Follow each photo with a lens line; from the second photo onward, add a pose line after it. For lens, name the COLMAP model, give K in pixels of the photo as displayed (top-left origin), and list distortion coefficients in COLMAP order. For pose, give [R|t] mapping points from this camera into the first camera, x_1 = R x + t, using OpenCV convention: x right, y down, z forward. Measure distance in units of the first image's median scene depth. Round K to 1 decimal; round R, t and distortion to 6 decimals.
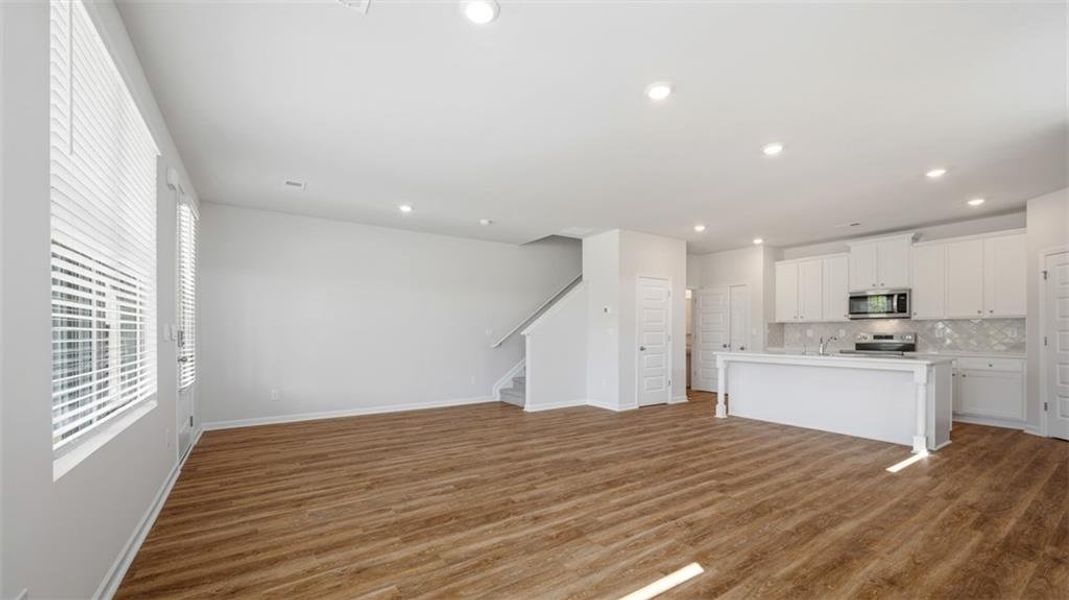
lens RADIAL K [[418.5, 0, 537.5], [0, 418.5, 335.7], [0, 0, 1]] dist [0.000985, 0.000014]
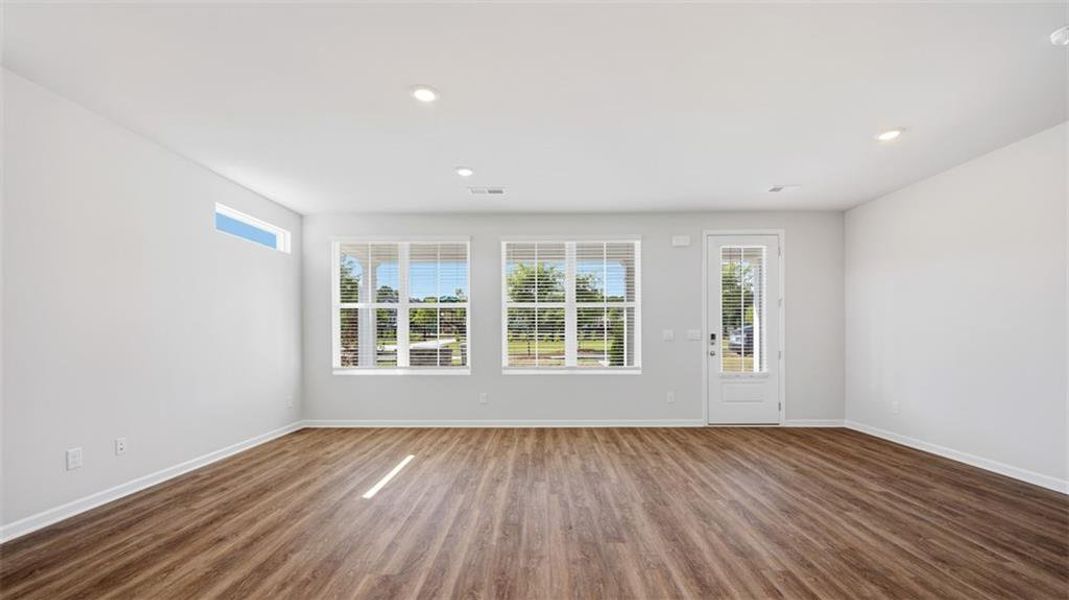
lens RADIAL K [[418.5, 0, 537.5], [0, 418.5, 335.7], [0, 0, 1]] dist [0.000985, 0.000014]
pose [[-0.565180, 0.001140, -0.824967, 0.562681], [-0.001228, 0.999997, 0.002223, -0.005954], [0.824967, 0.002270, -0.565177, 1.041317]]
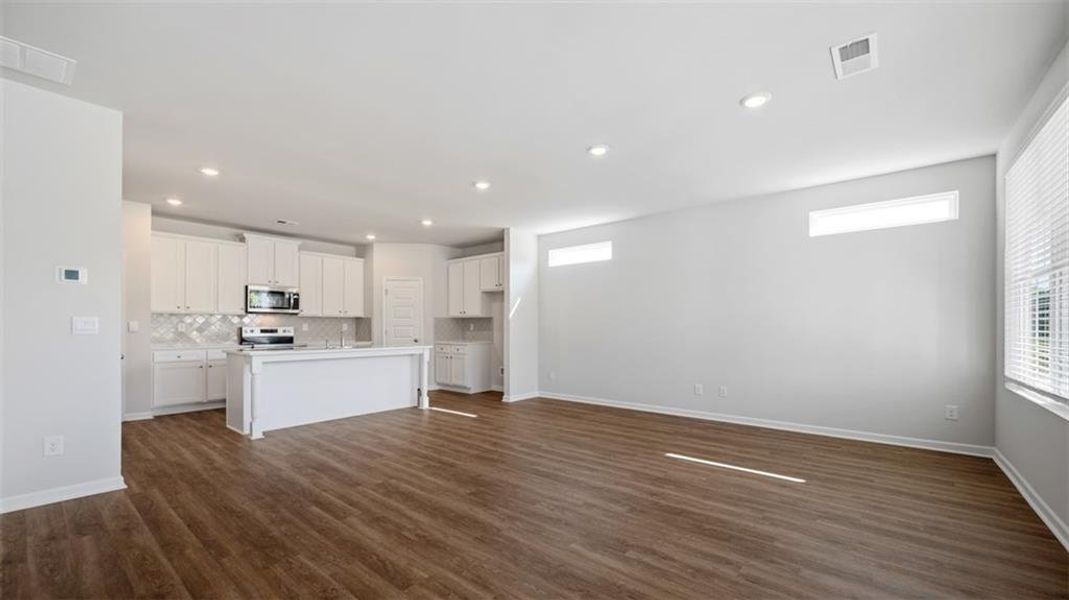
lens RADIAL K [[423.1, 0, 540.8], [0, 423.1, 325.3], [0, 0, 1]] dist [0.000325, -0.000048]
pose [[-0.290823, 0.005993, 0.956758, -0.566389], [0.004183, 0.999979, -0.004992, -0.004169], [-0.956768, 0.002550, -0.290842, 0.920516]]
